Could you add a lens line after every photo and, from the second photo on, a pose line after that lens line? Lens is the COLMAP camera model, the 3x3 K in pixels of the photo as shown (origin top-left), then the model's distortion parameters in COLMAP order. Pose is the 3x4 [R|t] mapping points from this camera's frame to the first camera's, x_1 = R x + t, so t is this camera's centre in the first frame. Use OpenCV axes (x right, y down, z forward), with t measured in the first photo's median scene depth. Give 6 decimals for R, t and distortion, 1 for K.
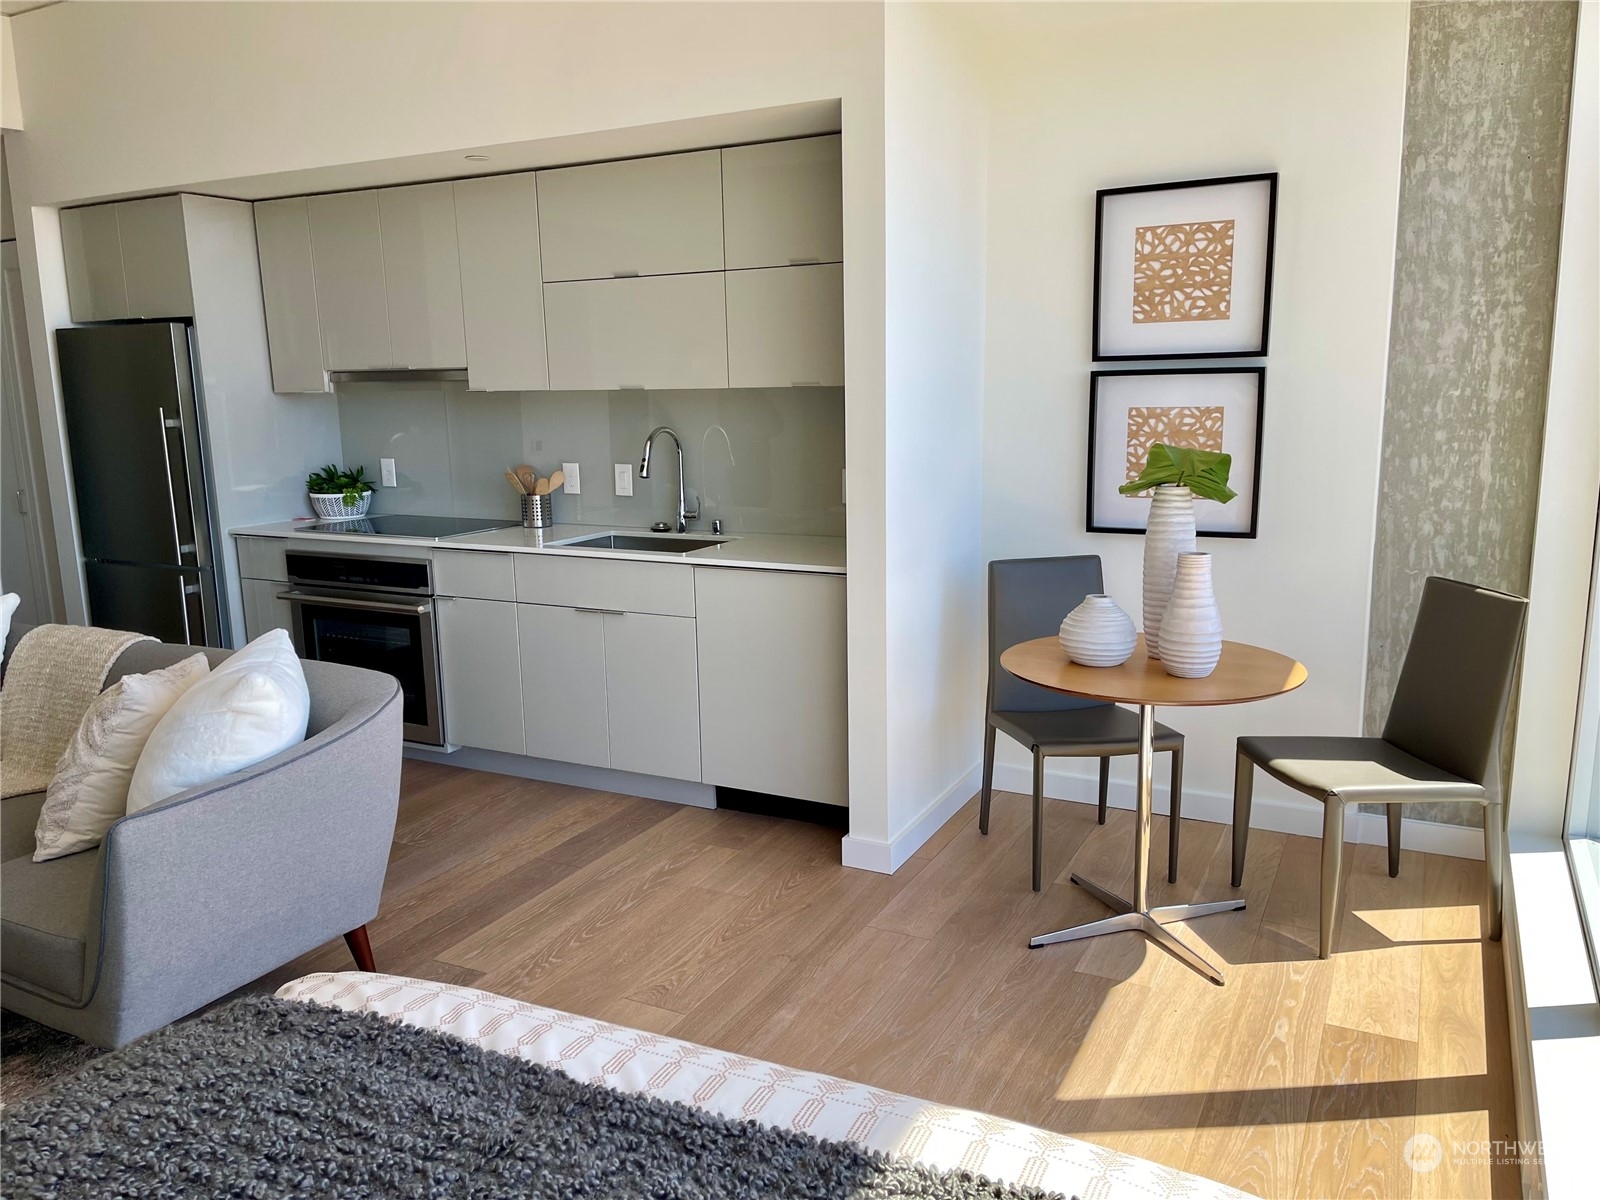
lens RADIAL K [[1179.1, 0, 800.0], [0, 1179.1, 600.0], [0, 0, 1]] dist [0.008500, -0.063357]
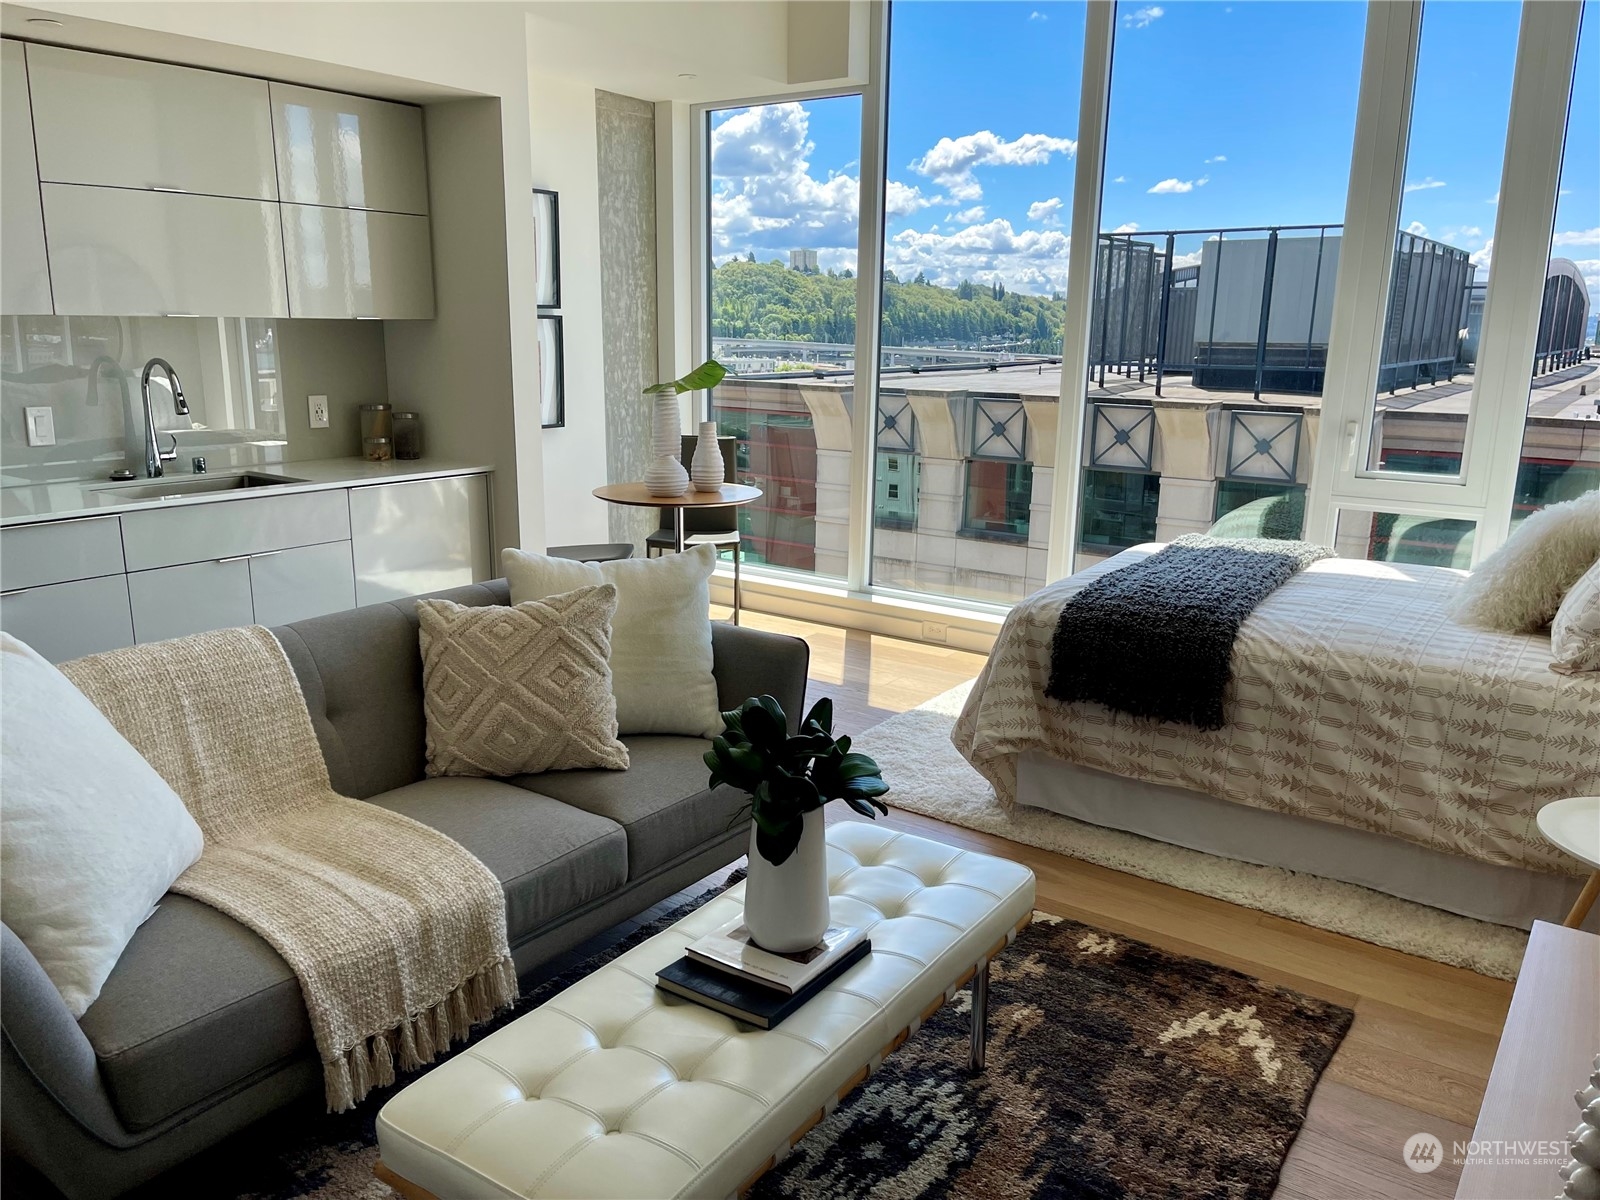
lens RADIAL K [[1179.1, 0, 800.0], [0, 1179.1, 600.0], [0, 0, 1]] dist [0.008500, -0.063357]
pose [[0.137623, -0.192371, 0.971624, -1.234907], [0.174151, 0.970376, 0.167457, -0.040041], [-0.975055, 0.146163, 0.167048, 0.510507]]
